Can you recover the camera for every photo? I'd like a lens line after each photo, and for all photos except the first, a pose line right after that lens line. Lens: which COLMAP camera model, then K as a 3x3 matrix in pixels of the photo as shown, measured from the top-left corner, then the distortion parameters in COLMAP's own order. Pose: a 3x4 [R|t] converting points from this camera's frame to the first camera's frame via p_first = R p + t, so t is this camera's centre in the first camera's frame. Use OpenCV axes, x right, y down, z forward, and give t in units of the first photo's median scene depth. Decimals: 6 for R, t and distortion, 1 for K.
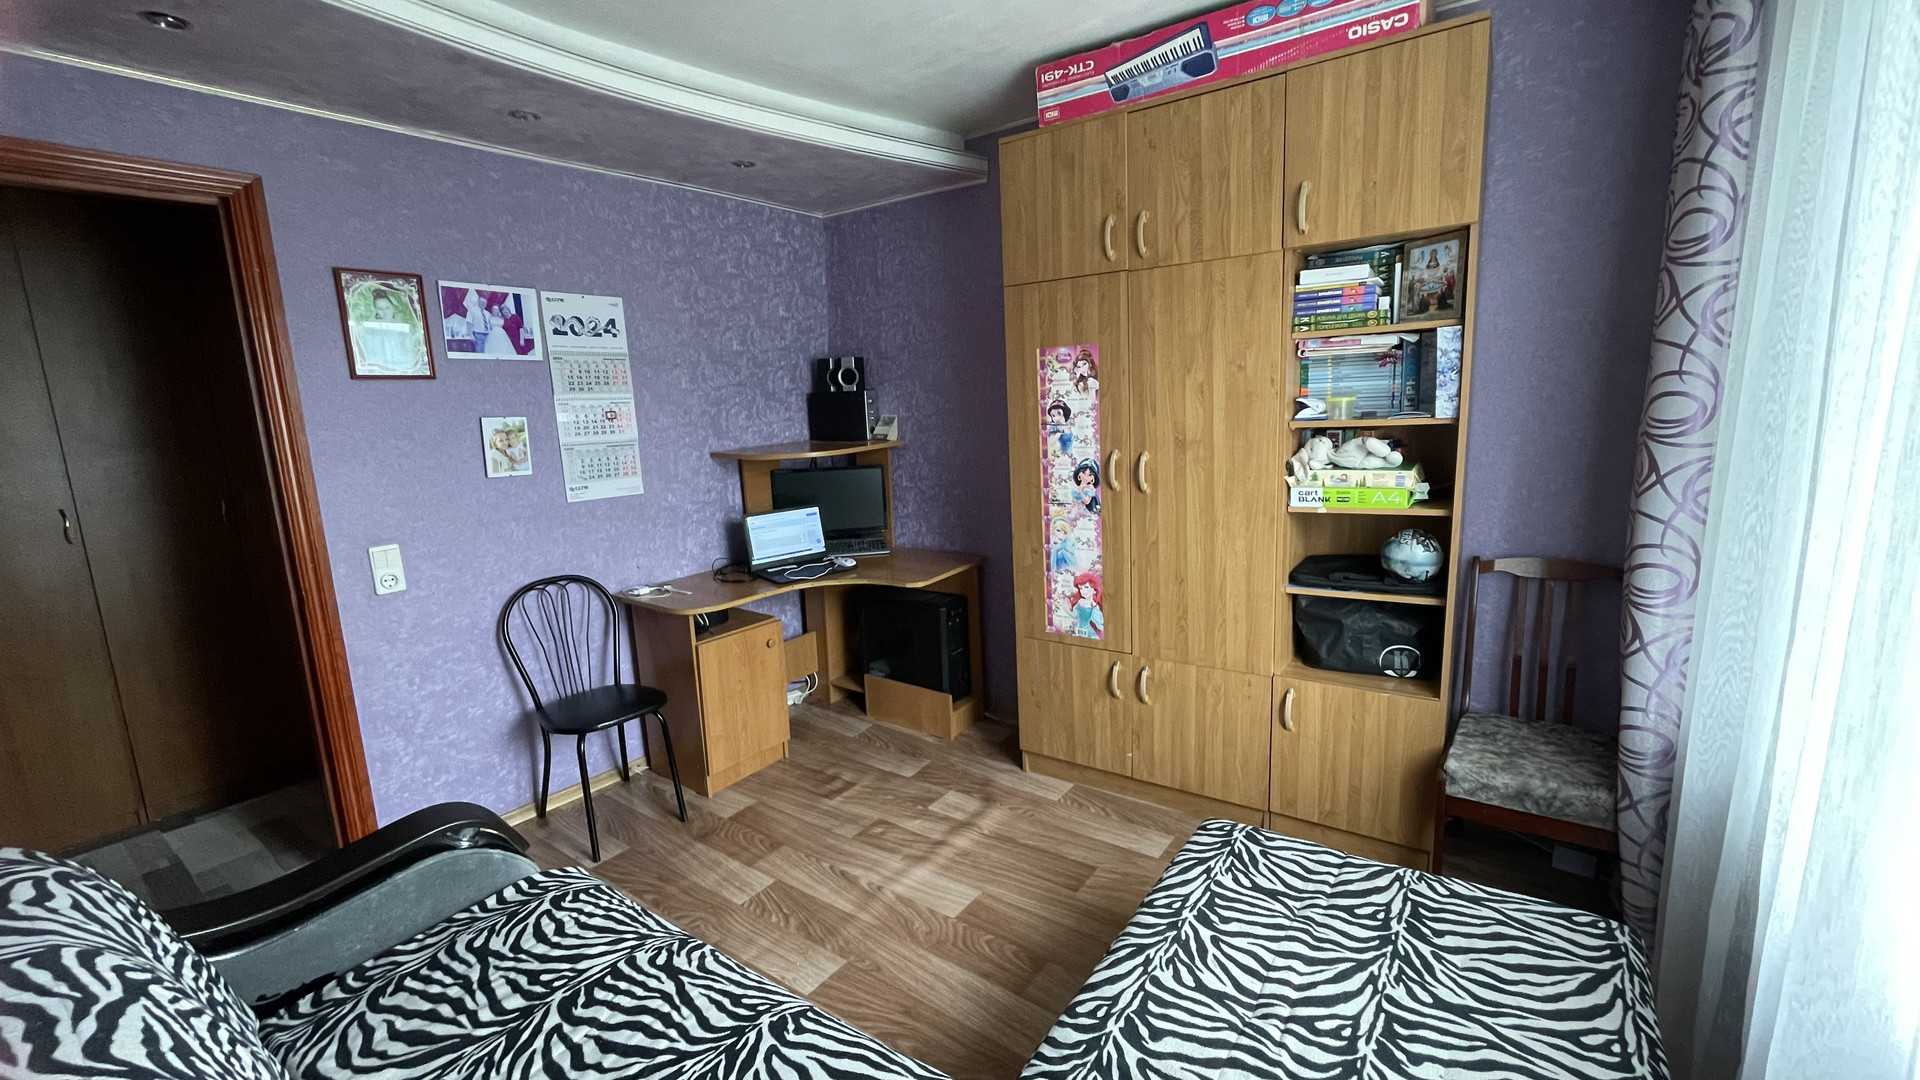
lens RADIAL K [[773.4, 0, 960.3], [0, 773.4, 538.0], [0, 0, 1]] dist [-0.004016, -0.000081]
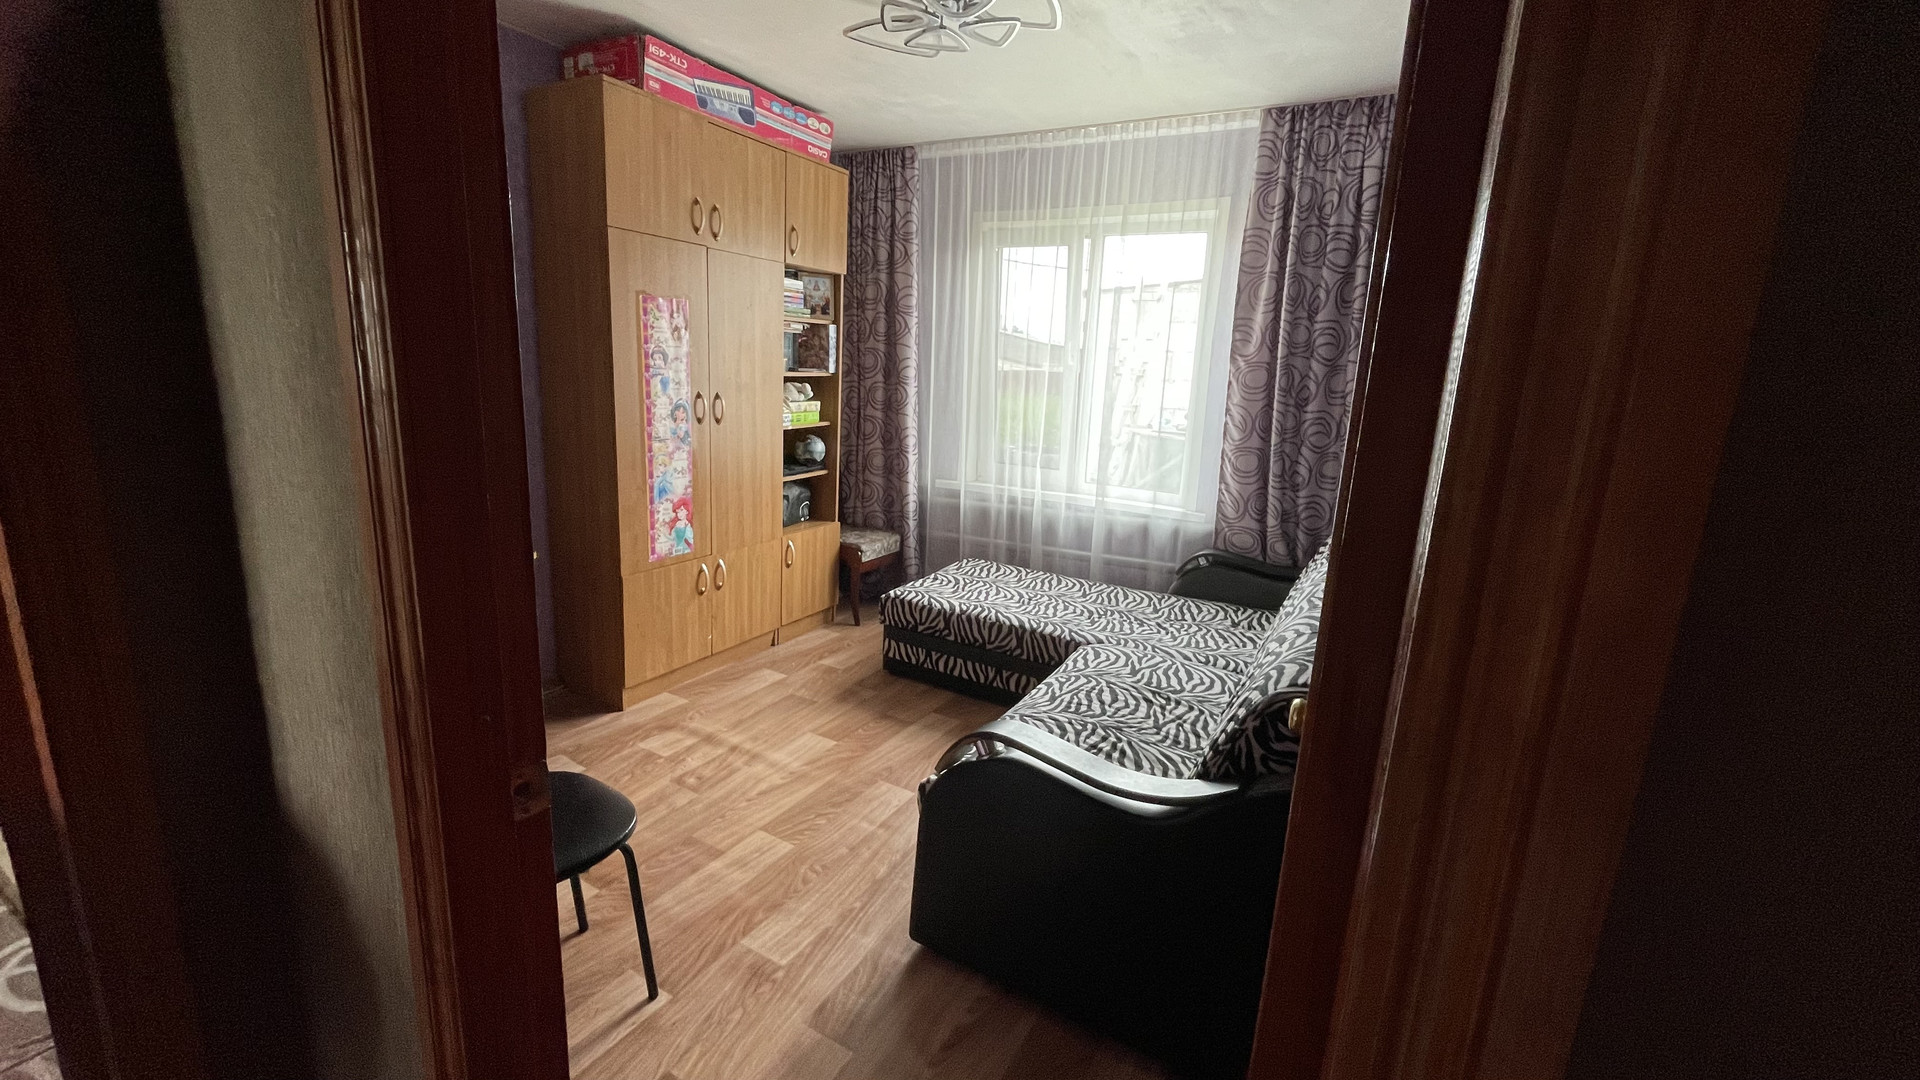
lens RADIAL K [[773.4, 0, 960.3], [0, 773.4, 538.0], [0, 0, 1]] dist [-0.004016, -0.000081]
pose [[-0.107736, -0.183657, 0.977069, -1.074273], [0.127819, 0.972074, 0.196812, -0.074179], [-0.985929, 0.146091, -0.081252, 0.715399]]
